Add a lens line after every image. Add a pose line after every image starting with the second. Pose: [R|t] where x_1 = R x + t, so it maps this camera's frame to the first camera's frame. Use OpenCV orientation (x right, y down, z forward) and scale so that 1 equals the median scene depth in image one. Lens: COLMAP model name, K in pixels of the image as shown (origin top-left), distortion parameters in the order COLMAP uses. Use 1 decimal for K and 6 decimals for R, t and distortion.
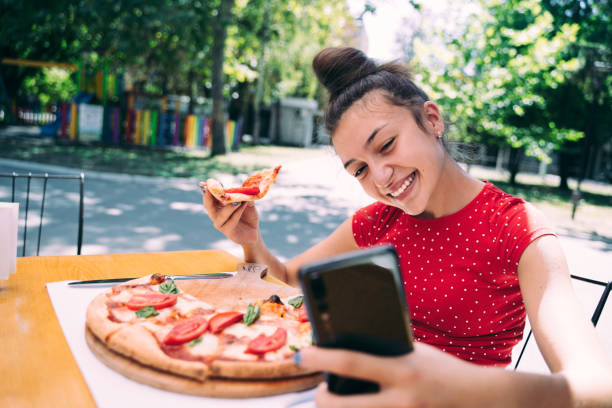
lens RADIAL K [[513.6, 0, 304.1], [0, 513.6, 200.4], [0, 0, 1]] dist [-0.091788, 0.066303]
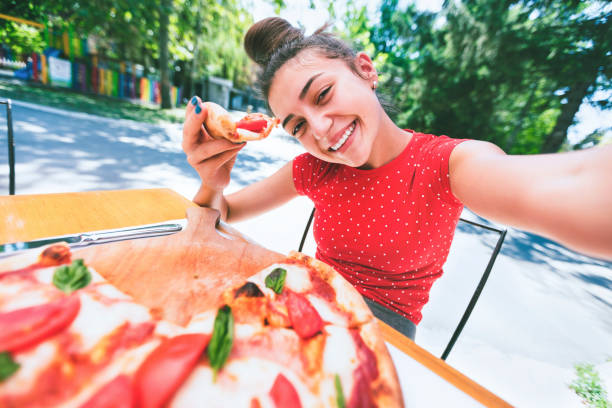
lens RADIAL K [[274.2, 0, 303.5], [0, 274.2, 209.1], [0, 0, 1]] dist [-0.007949, 0.000003]
pose [[0.958138, 0.009410, 0.286152, -0.006758], [-0.072177, 0.975118, 0.209610, 0.001115], [-0.277060, -0.221489, 0.934976, 0.072437]]
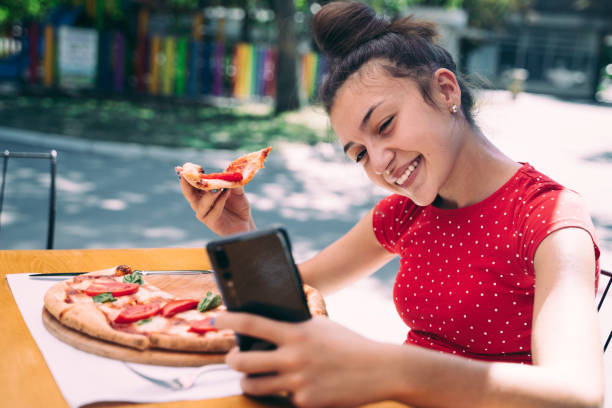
lens RADIAL K [[926.8, 0, 329.7], [0, 926.8, 203.5], [0, 0, 1]] dist [0.139565, -0.069658]
pose [[0.989786, 0.005225, -0.142466, 0.043330], [-0.002689, 0.999835, 0.017992, -0.000261], [0.142536, -0.017425, 0.989636, -0.084209]]
